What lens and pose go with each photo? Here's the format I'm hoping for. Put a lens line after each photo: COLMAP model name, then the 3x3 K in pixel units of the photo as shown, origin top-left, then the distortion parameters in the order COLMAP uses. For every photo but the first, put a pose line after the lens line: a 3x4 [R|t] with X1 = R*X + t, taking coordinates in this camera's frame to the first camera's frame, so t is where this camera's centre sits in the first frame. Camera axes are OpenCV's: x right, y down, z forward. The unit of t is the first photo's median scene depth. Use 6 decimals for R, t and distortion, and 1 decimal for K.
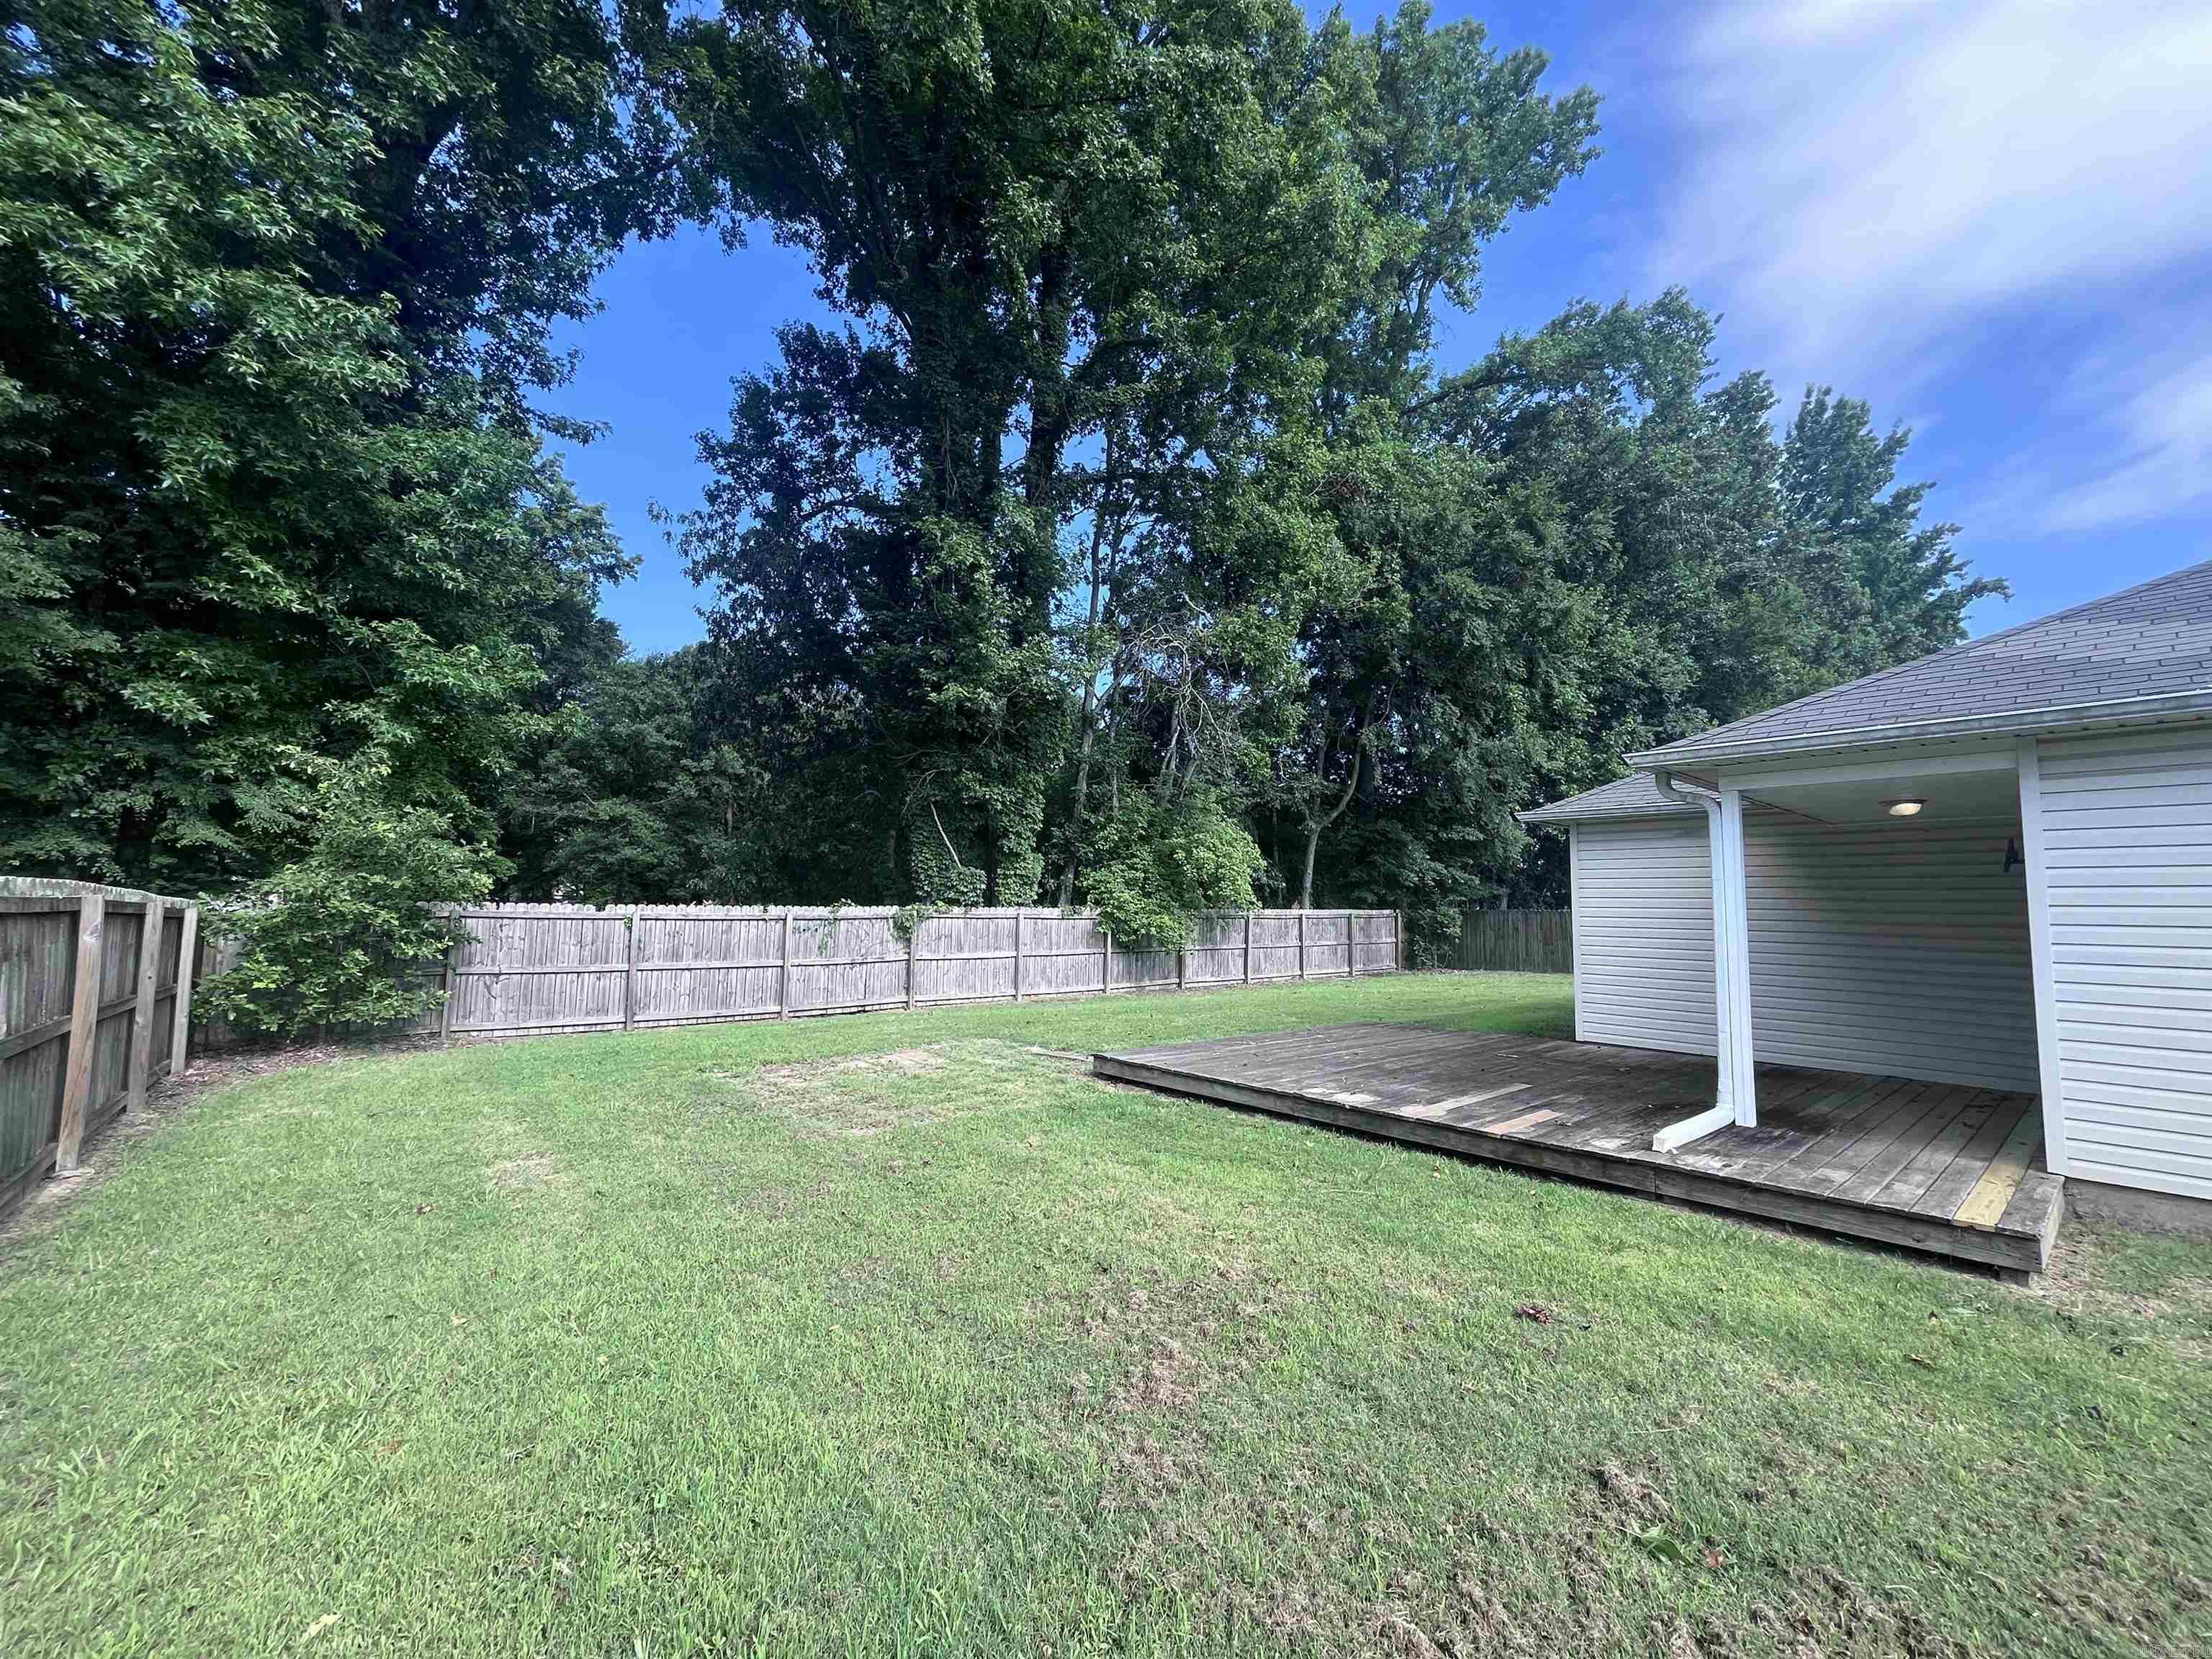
lens RADIAL K [[891.6, 0, 1095.0], [0, 891.6, 835.3], [0, 0, 1]] dist [-0.004604, -0.000323]
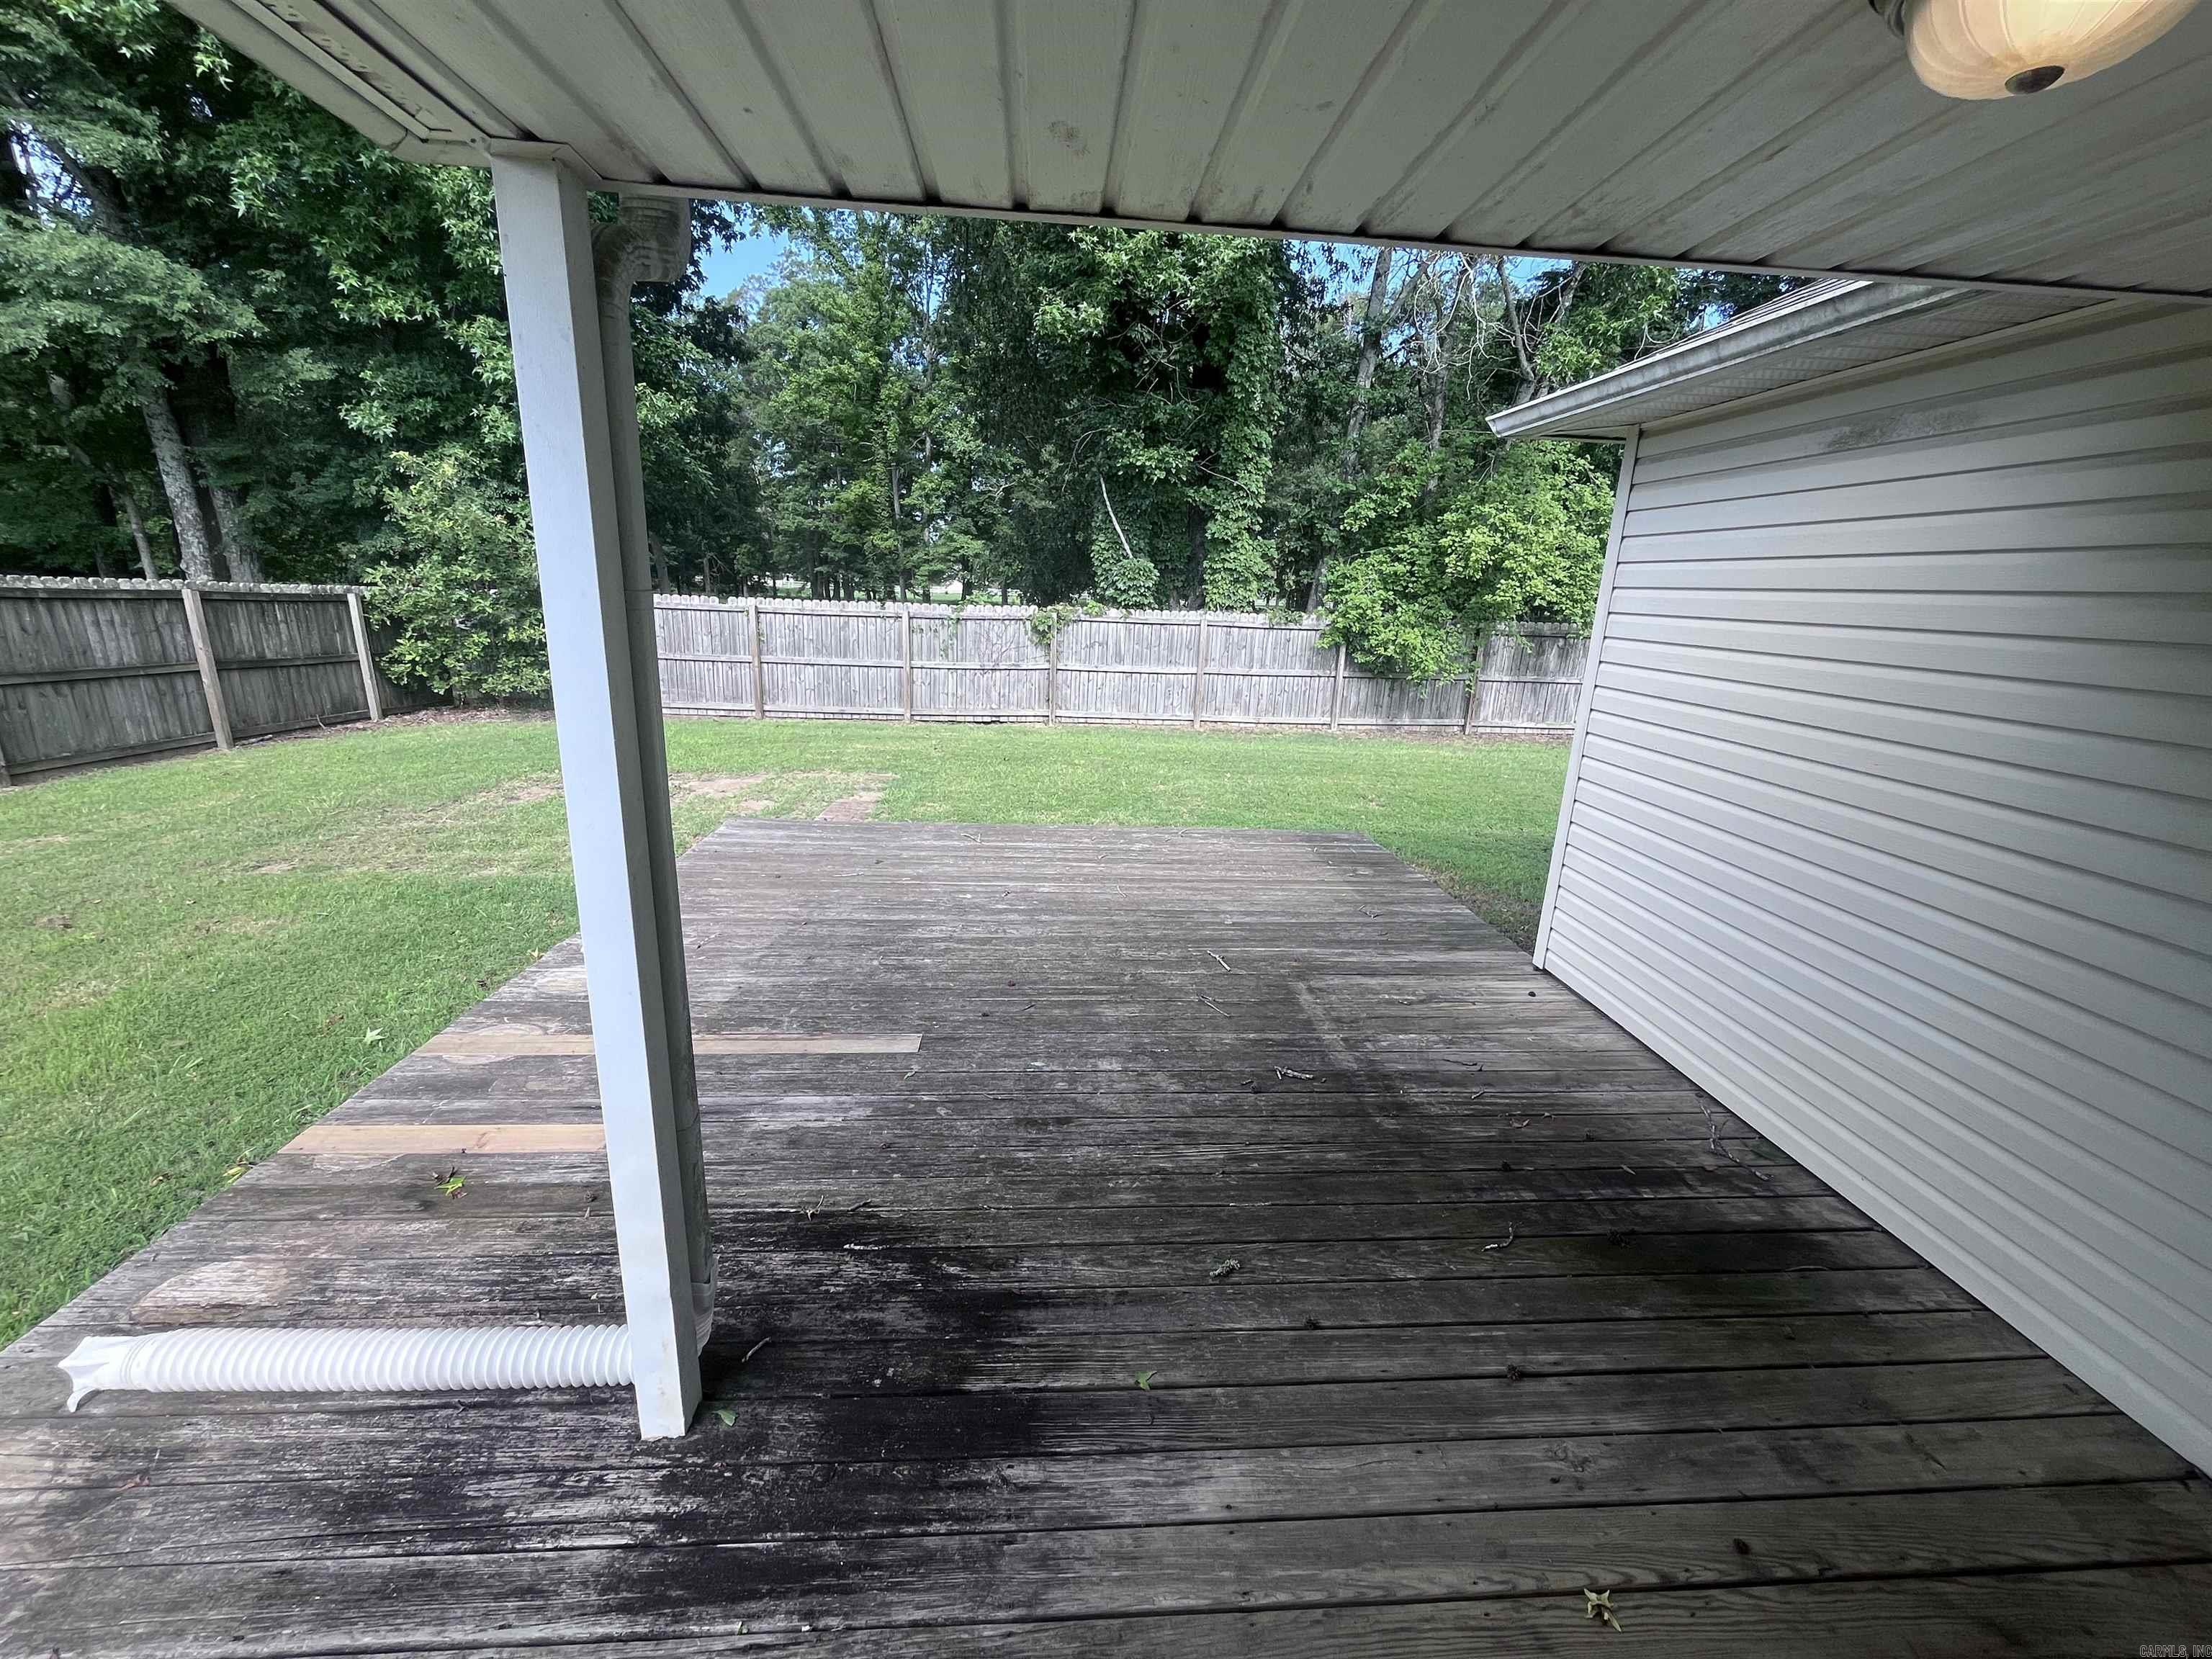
lens RADIAL K [[891.6, 0, 1103.5], [0, 891.6, 833.8], [0, 0, 1]] dist [-0.004604, -0.000323]
pose [[0.803855, 0.172774, -0.569181, 0.337981], [0.022512, 0.947365, 0.319364, 0.013733], [0.594399, -0.269535, 0.757655, 0.304648]]
